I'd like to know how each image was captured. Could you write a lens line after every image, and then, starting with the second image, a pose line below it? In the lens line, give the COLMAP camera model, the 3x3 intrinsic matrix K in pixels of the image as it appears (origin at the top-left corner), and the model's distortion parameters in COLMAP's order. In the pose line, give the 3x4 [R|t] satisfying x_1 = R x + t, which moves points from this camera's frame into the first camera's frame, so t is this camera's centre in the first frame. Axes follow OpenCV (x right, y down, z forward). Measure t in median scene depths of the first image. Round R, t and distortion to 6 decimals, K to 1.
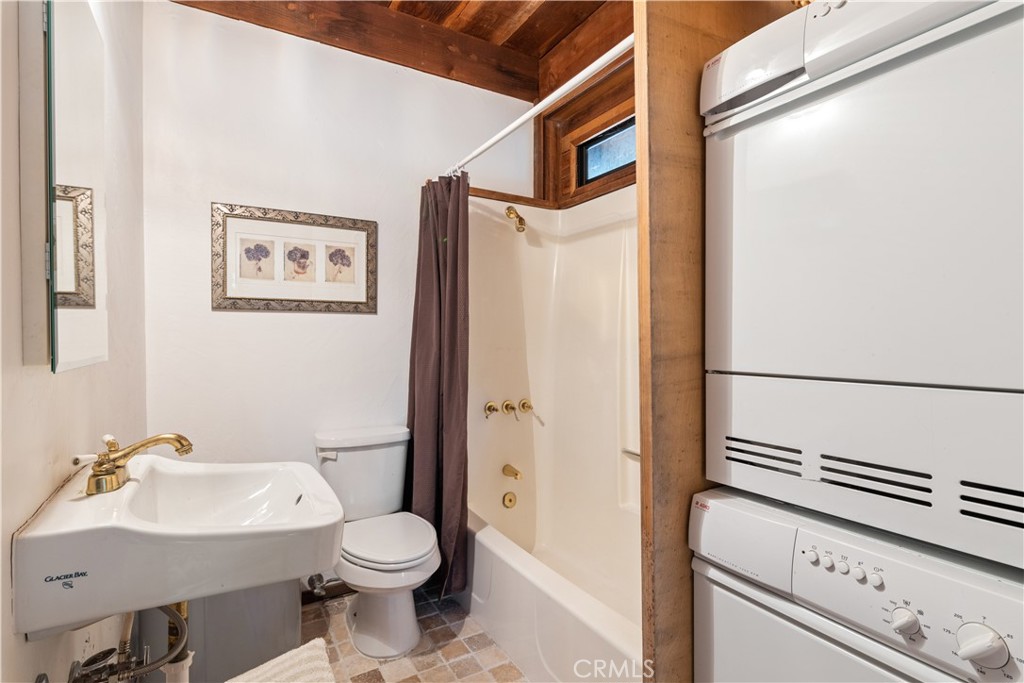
lens RADIAL K [[510.9, 0, 511.8], [0, 510.9, 341.4], [0, 0, 1]] dist [-0.001649, -0.000316]
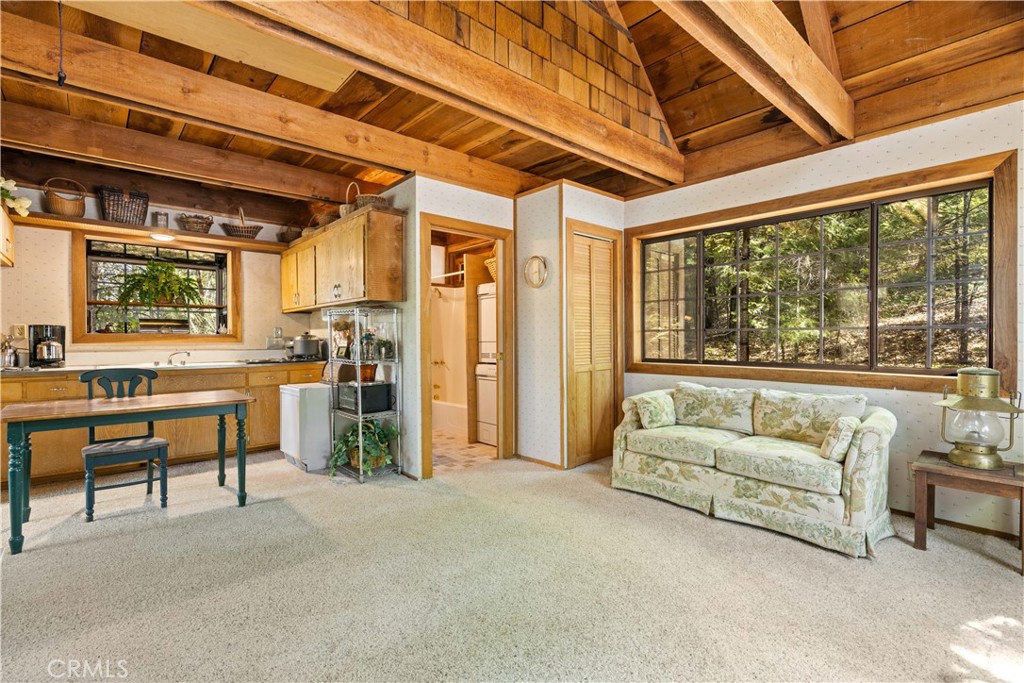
lens RADIAL K [[472.7, 0, 515.4], [0, 472.7, 343.0], [0, 0, 1]] dist [0.000141, -0.000096]
pose [[0.980963, -0.009520, 0.193962, -0.208237], [0.009294, 0.999955, 0.002075, 0.062957], [-0.193973, -0.000233, 0.981007, -4.013356]]
